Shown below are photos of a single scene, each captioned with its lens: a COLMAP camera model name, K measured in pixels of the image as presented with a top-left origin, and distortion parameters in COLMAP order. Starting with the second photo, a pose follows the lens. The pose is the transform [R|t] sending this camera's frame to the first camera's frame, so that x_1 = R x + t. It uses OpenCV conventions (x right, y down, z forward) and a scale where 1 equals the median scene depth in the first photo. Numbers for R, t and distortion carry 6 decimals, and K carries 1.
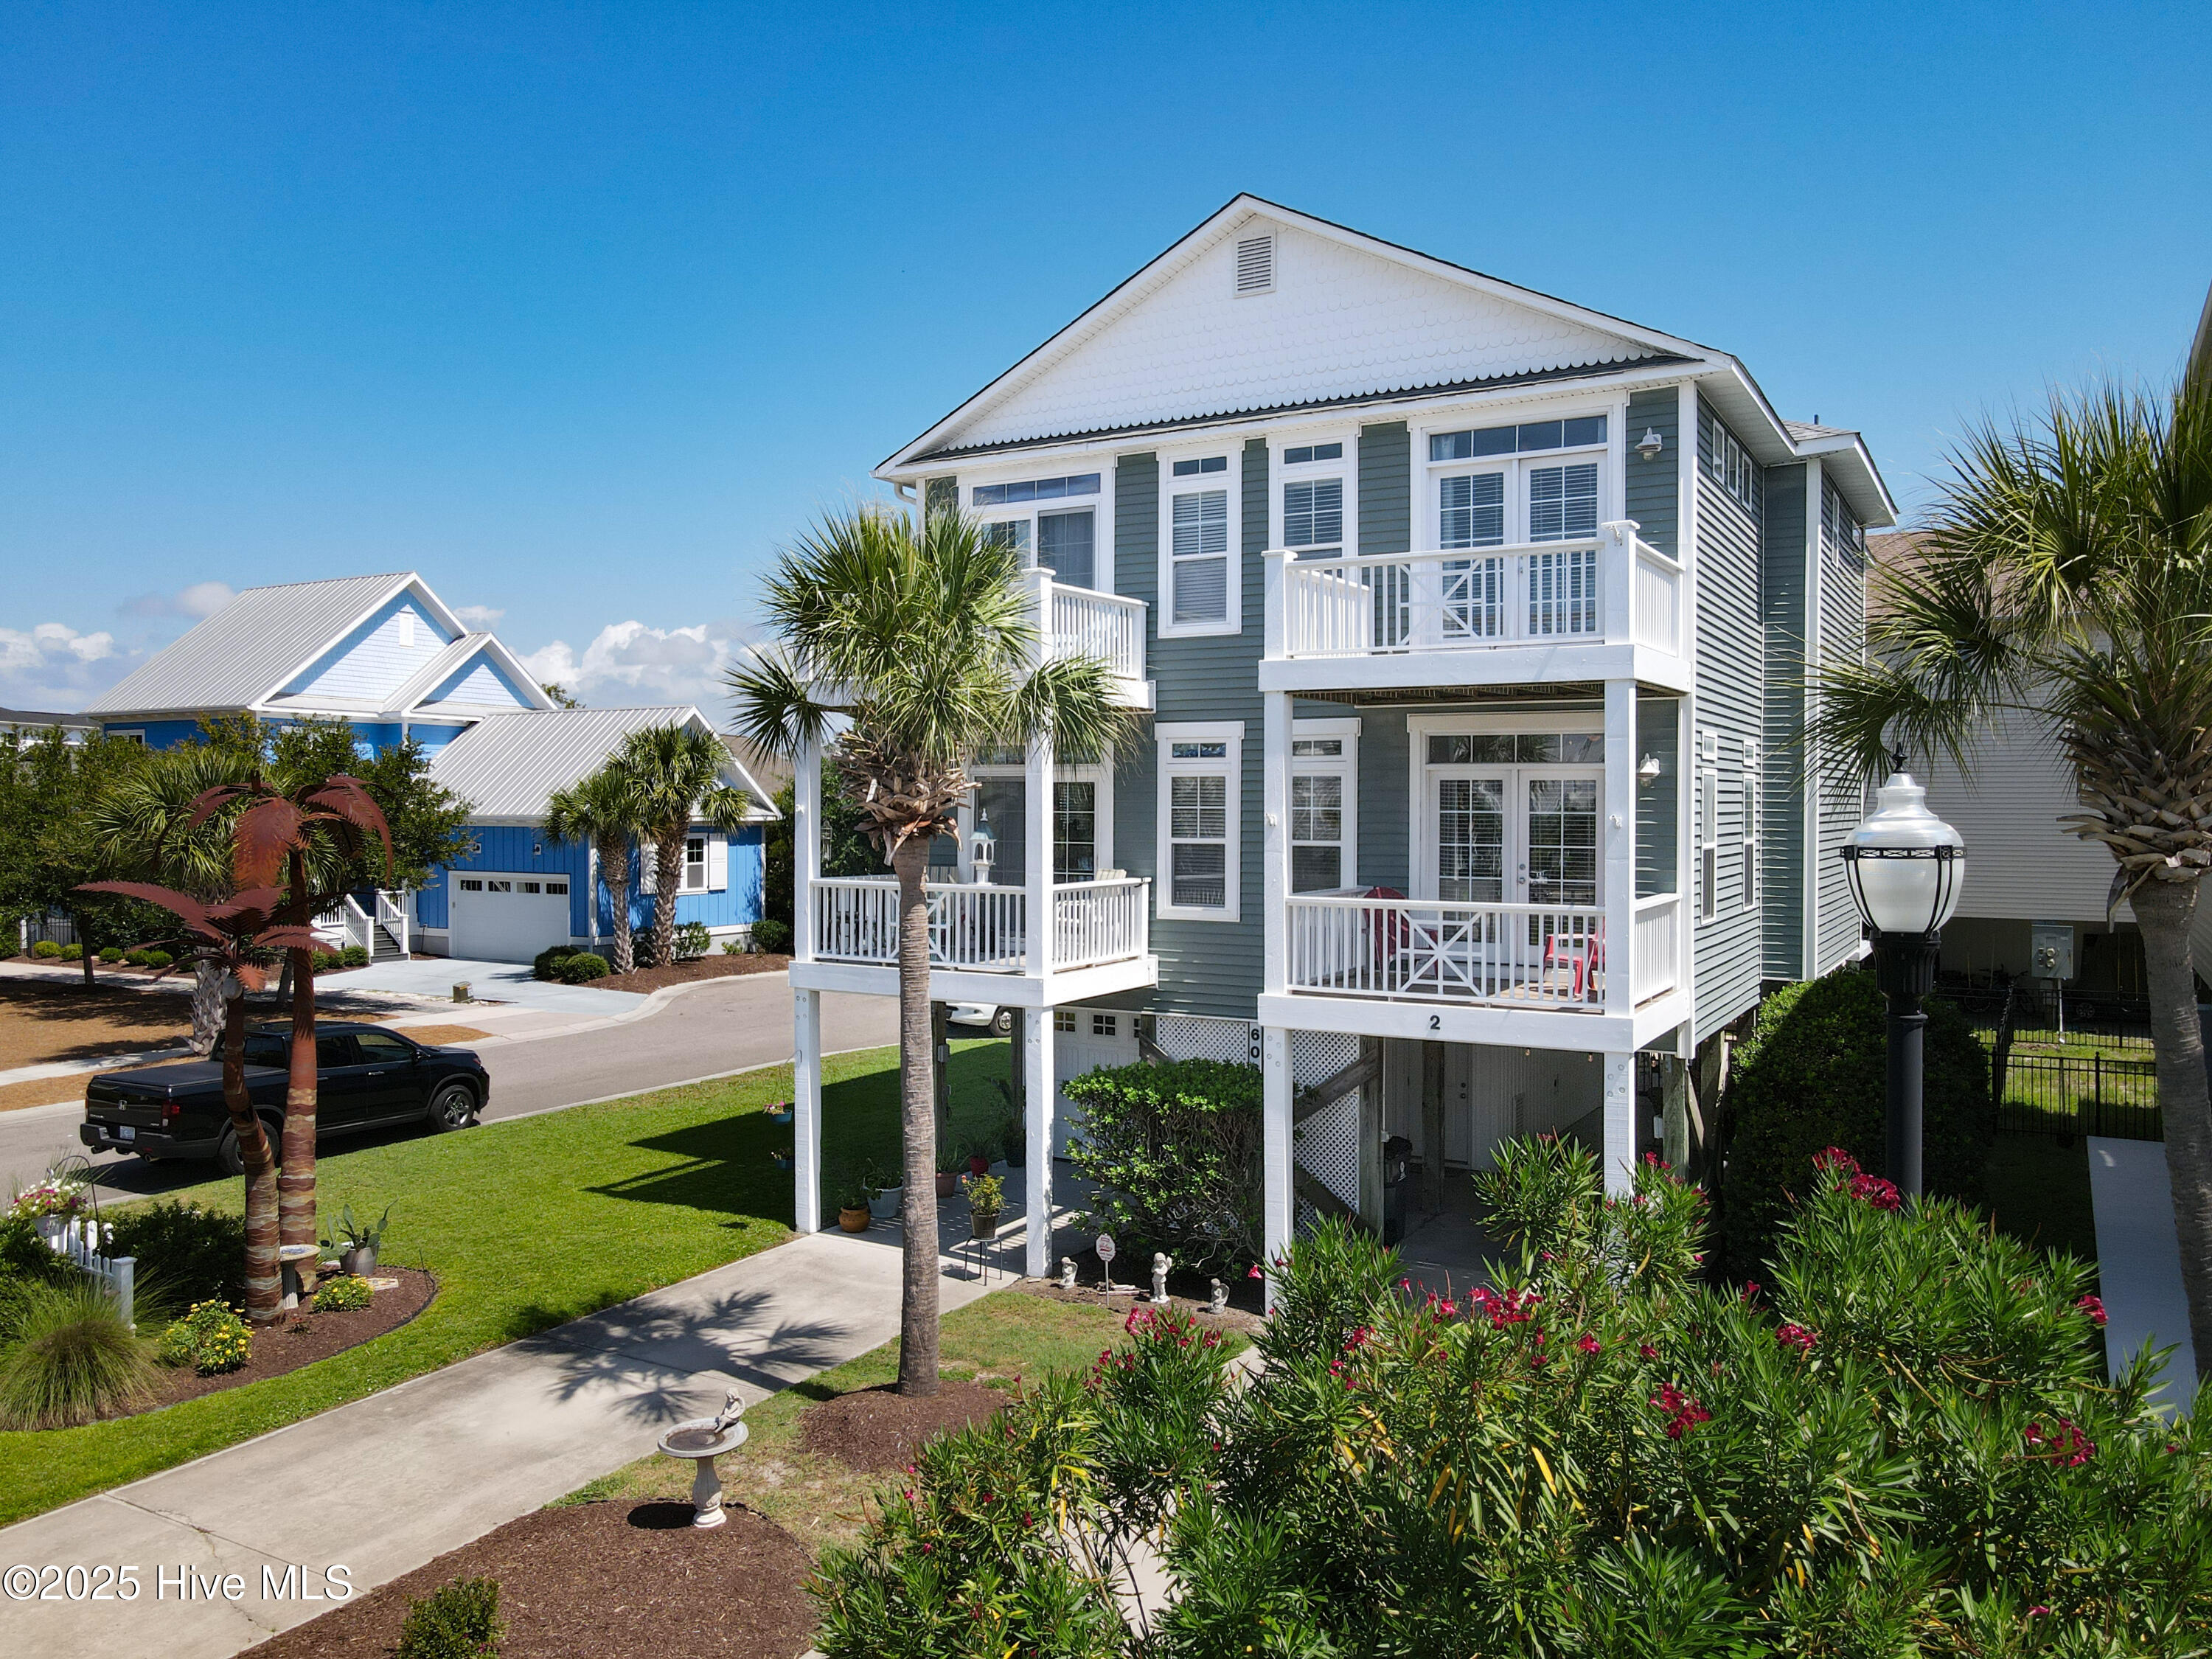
lens RADIAL K [[1634.6, 0, 1096.8], [0, 1634.6, 831.9], [0, 0, 1]] dist [0.027725, 0.004289]
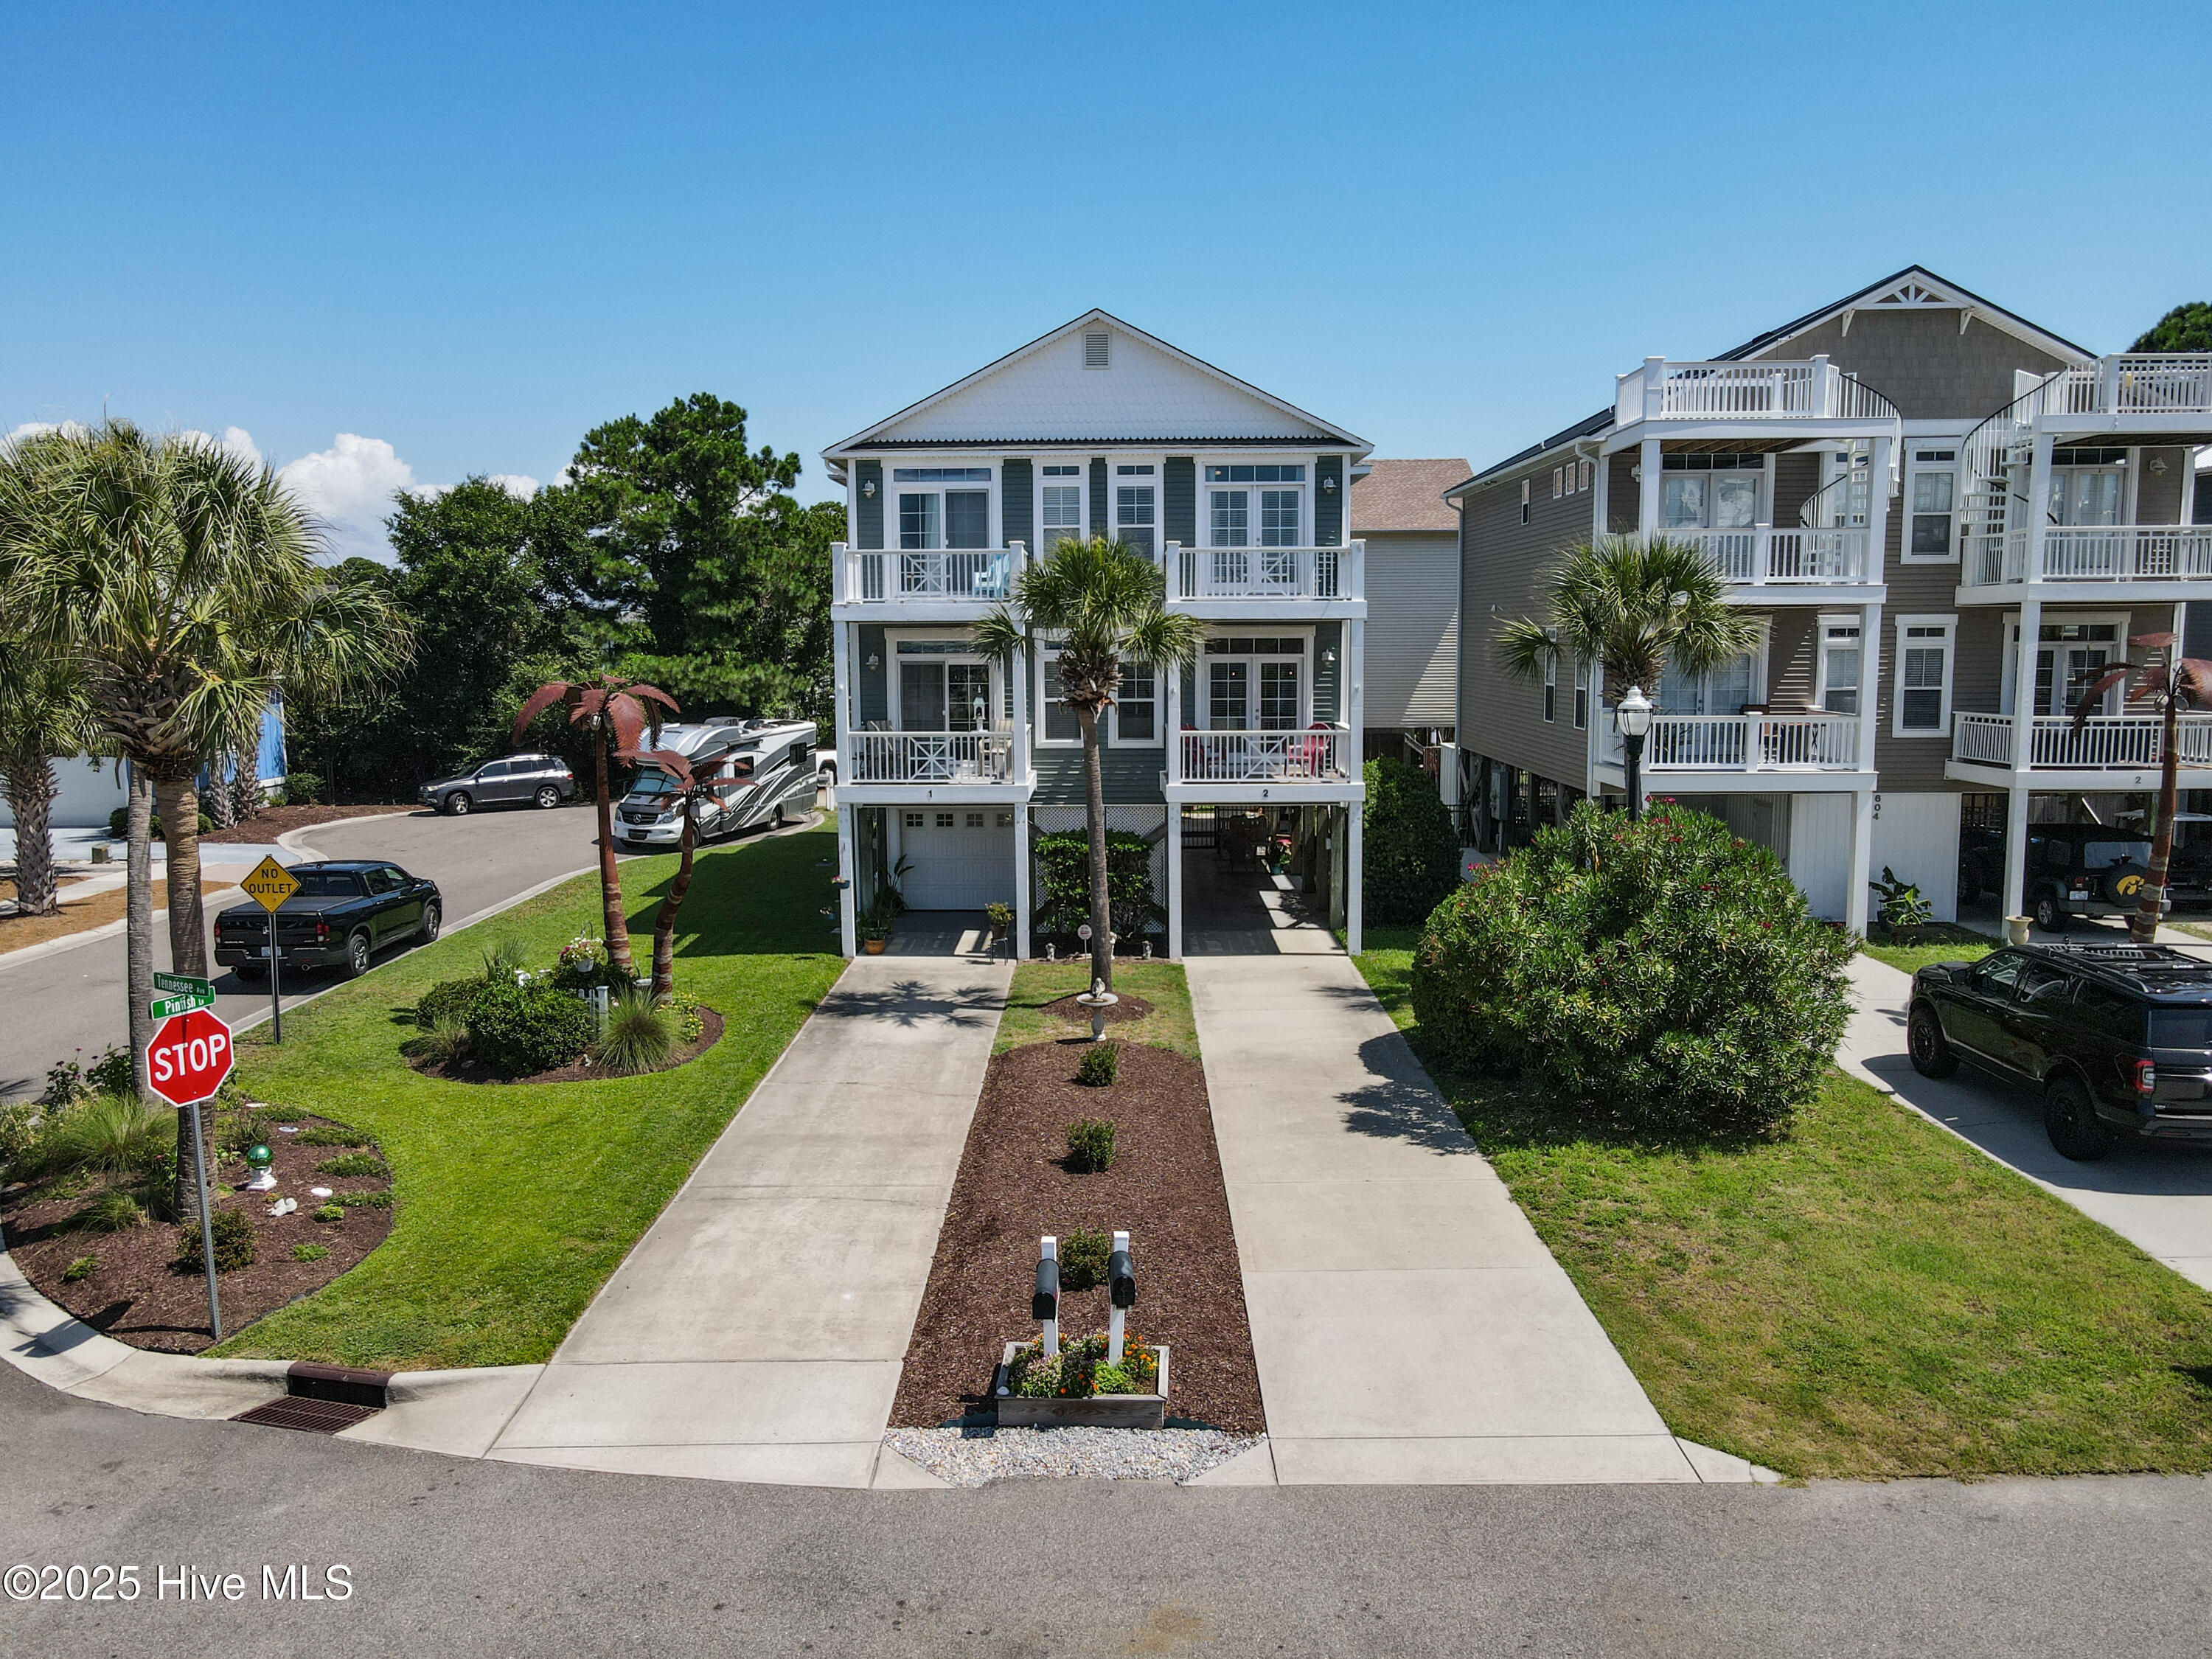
lens RADIAL K [[1634.6, 0, 1105.9], [0, 1634.6, 818.2], [0, 0, 1]] dist [0.027725, 0.004289]
pose [[0.869813, -0.067082, 0.488800, -0.781536], [0.018464, 0.994446, 0.103619, -0.050597], [-0.493036, -0.081104, 0.866220, -0.506388]]
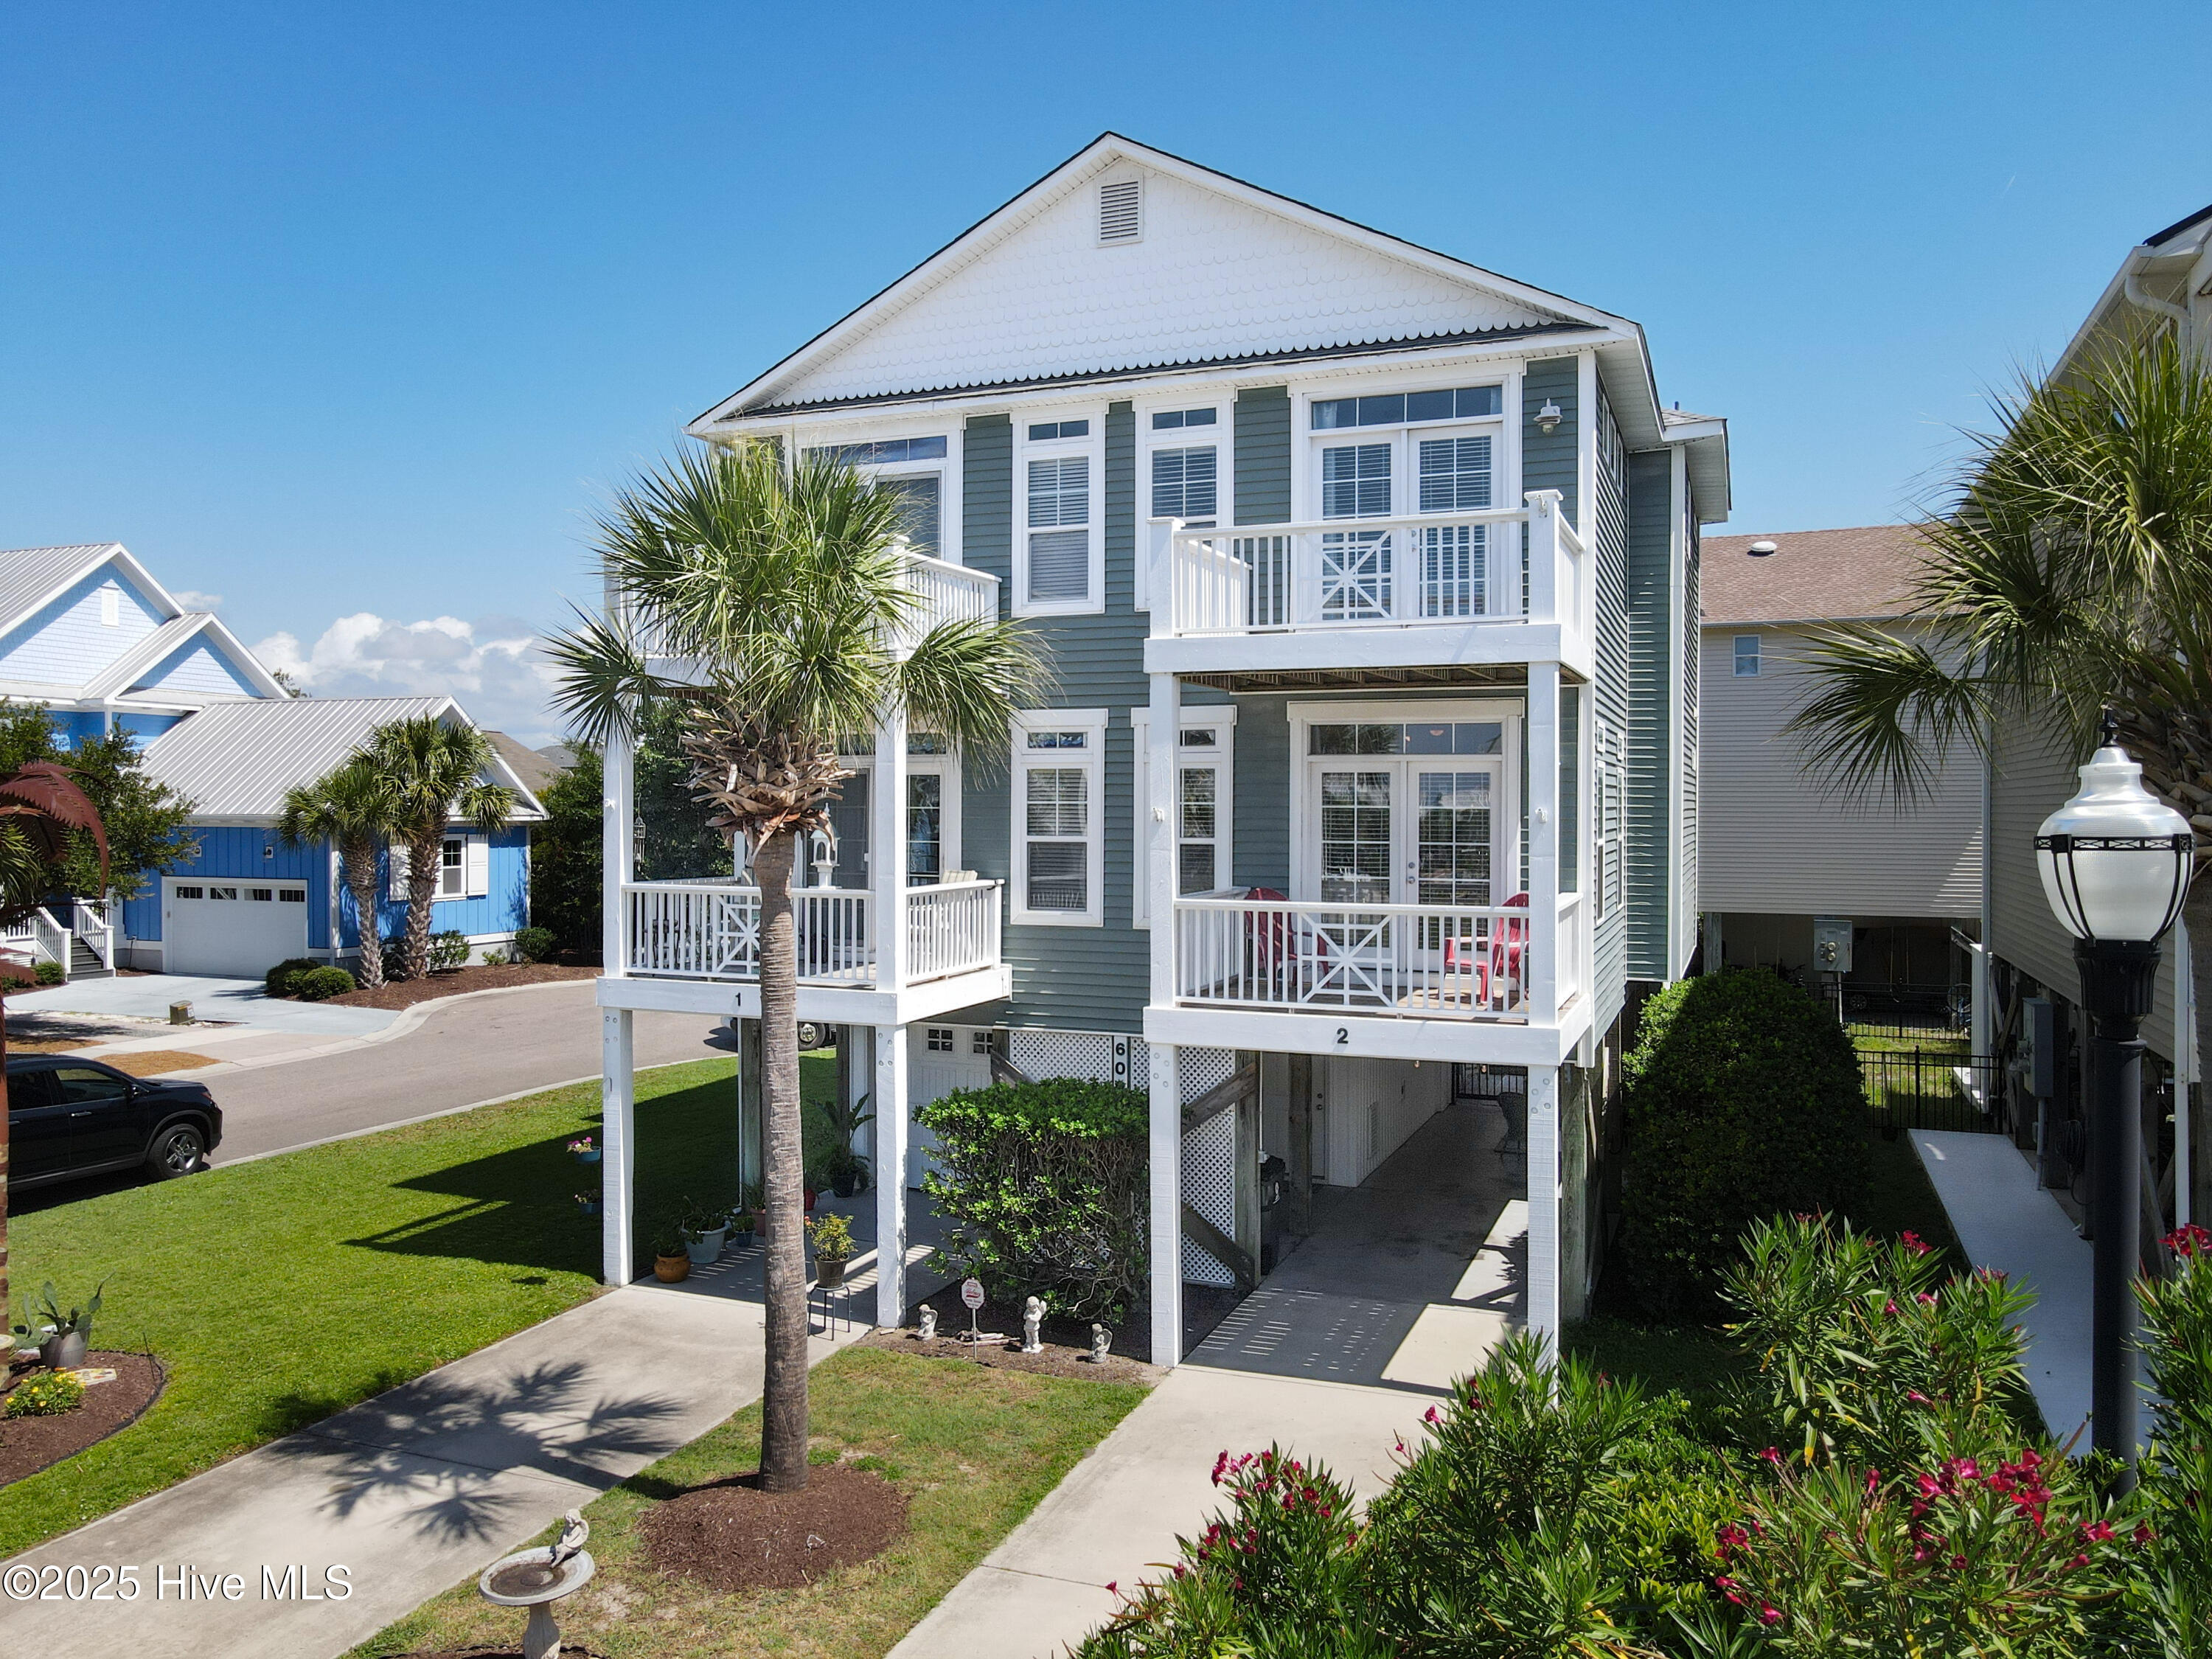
lens RADIAL K [[1634.6, 0, 1094.5], [0, 1634.6, 829.8], [0, 0, 1]] dist [0.027725, 0.004289]
pose [[0.989848, -0.001962, 0.142116, -0.051912], [0.002264, 0.999996, -0.001966, 0.002394], [-0.142112, 0.002268, 0.989848, 0.098123]]
